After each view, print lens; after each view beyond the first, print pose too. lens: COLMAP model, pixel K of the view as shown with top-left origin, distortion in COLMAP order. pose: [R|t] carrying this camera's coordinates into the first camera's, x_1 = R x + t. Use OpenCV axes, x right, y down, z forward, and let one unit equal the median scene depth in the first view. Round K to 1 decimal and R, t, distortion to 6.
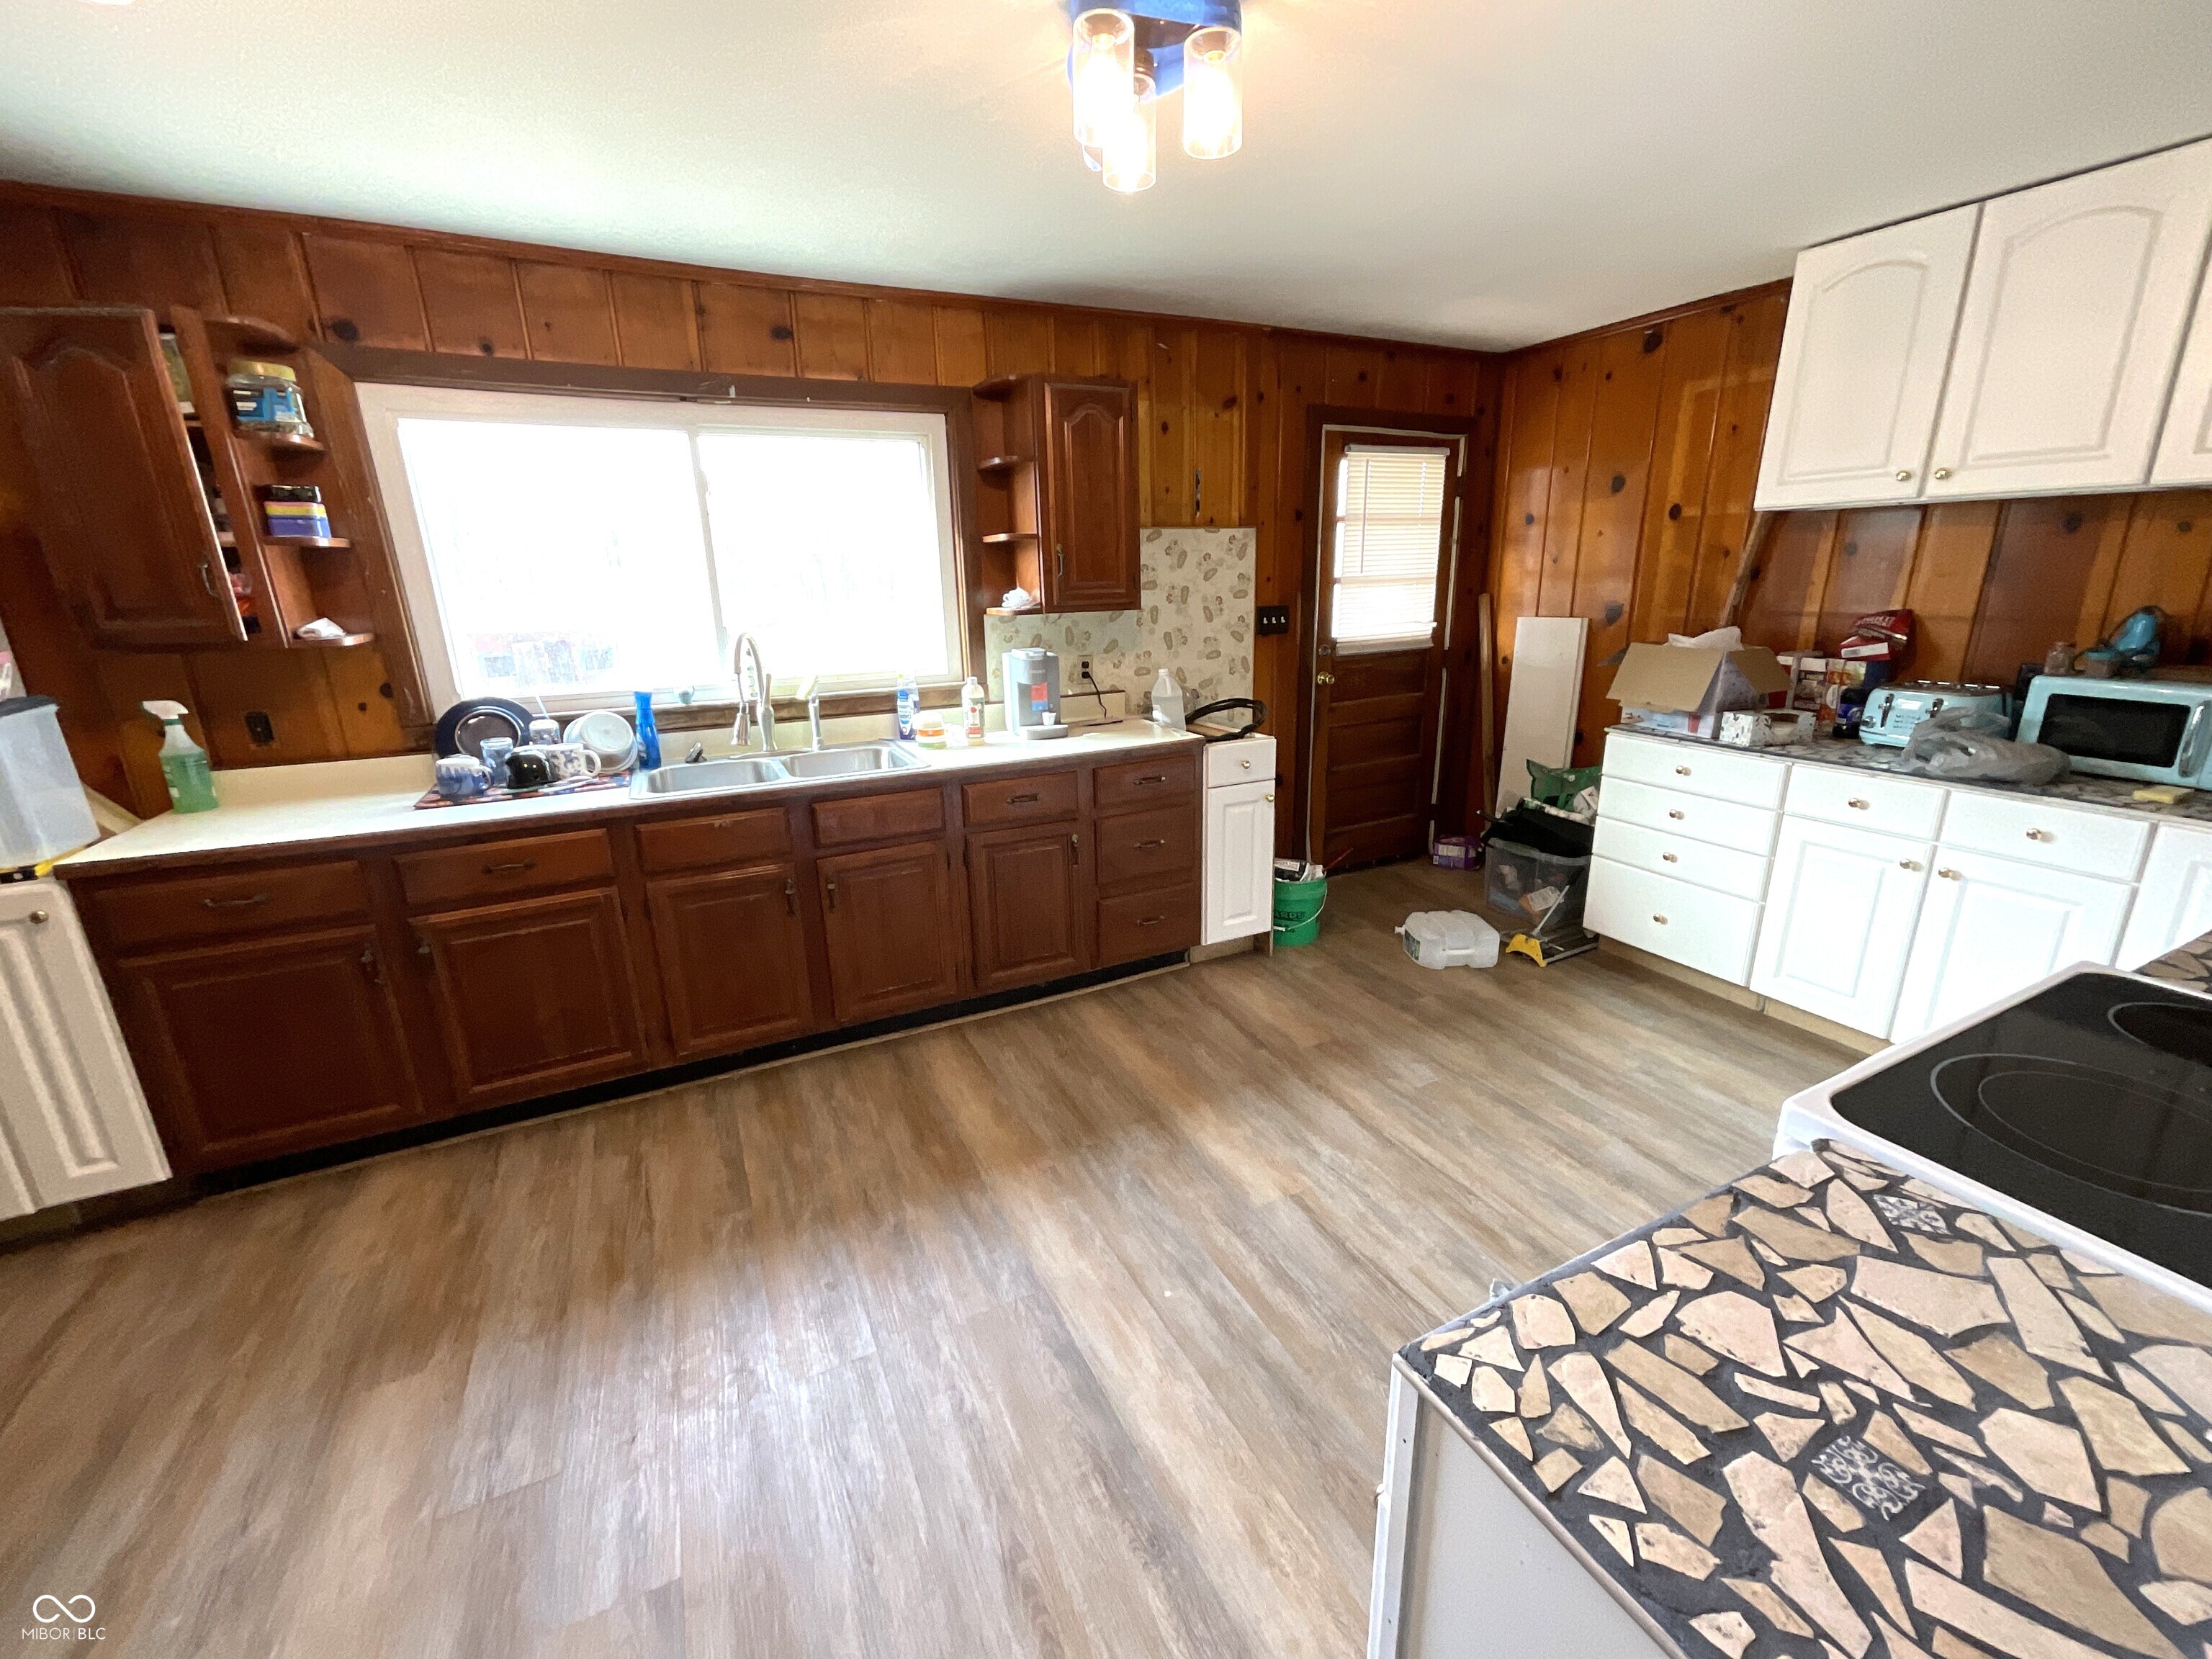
lens RADIAL K [[887.7, 0, 1111.0], [0, 887.7, 826.9], [0, 0, 1]] dist [-0.000075, 0.000211]
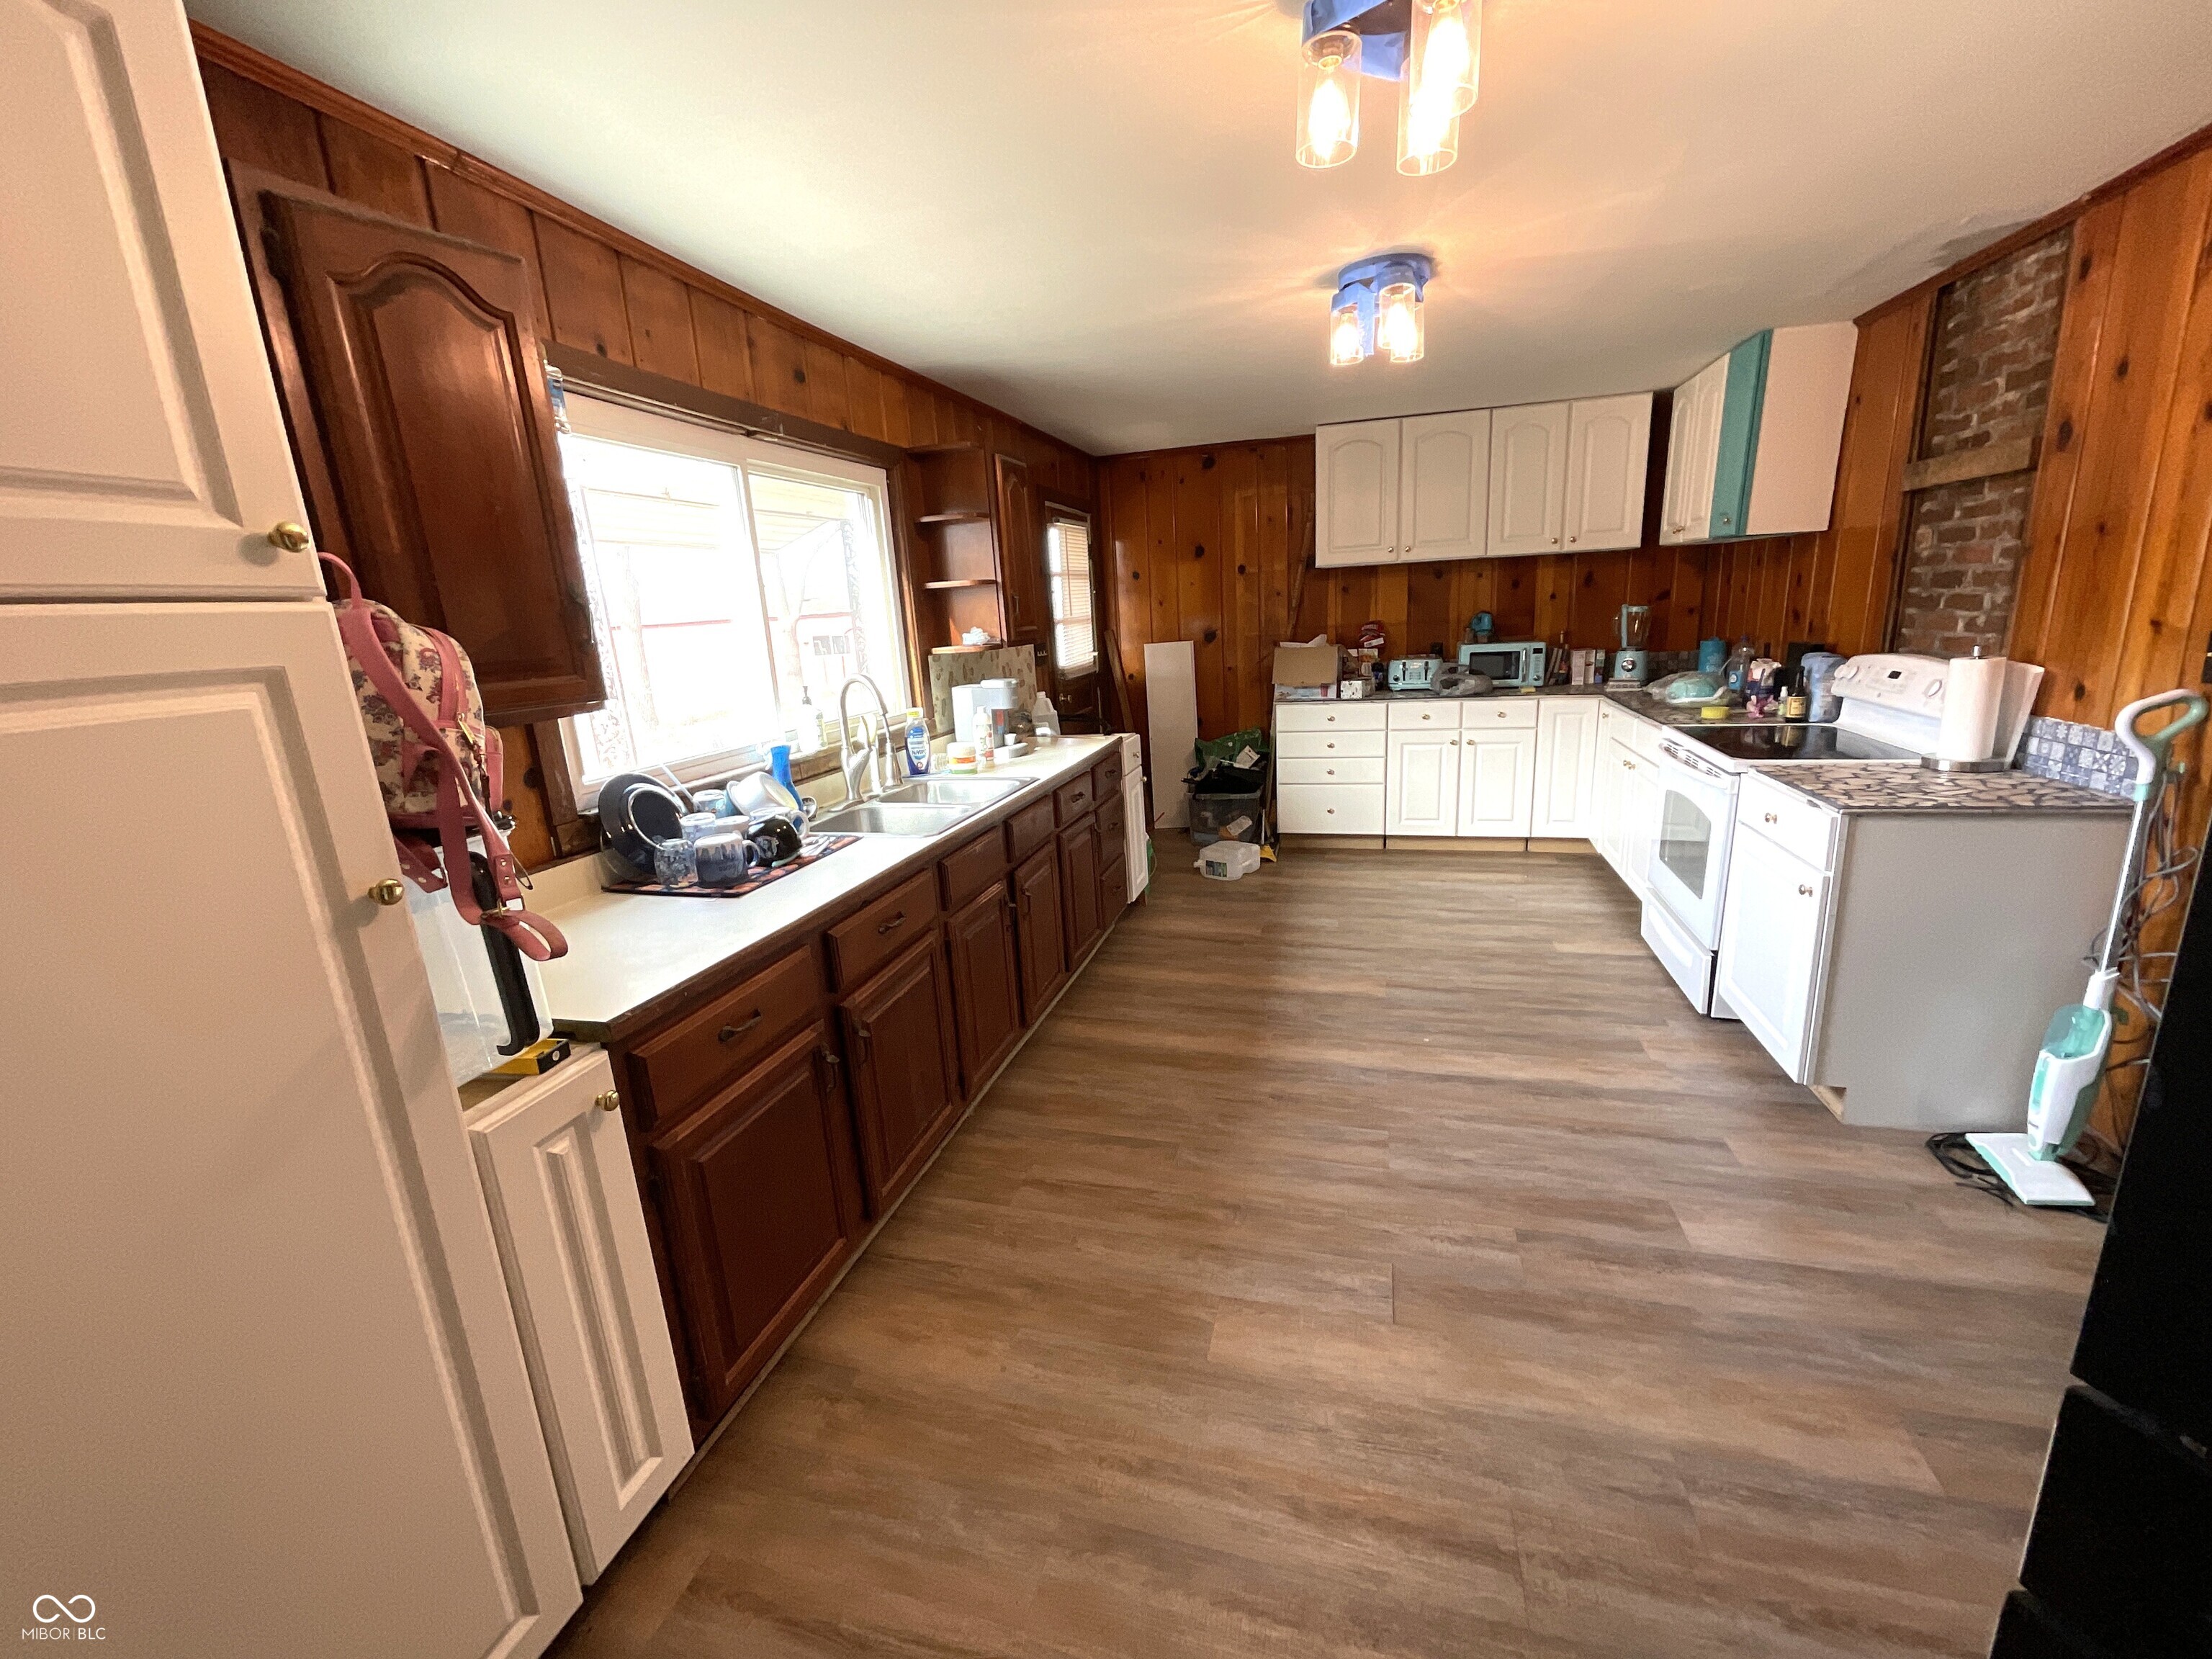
lens RADIAL K [[887.7, 0, 1108.7], [0, 887.7, 823.6], [0, 0, 1]] dist [-0.000075, 0.000211]
pose [[0.679034, -0.191210, 0.708768, -0.941199], [0.243537, 0.969481, 0.028224, -0.022008], [-0.692534, 0.153446, 0.704877, 0.149033]]
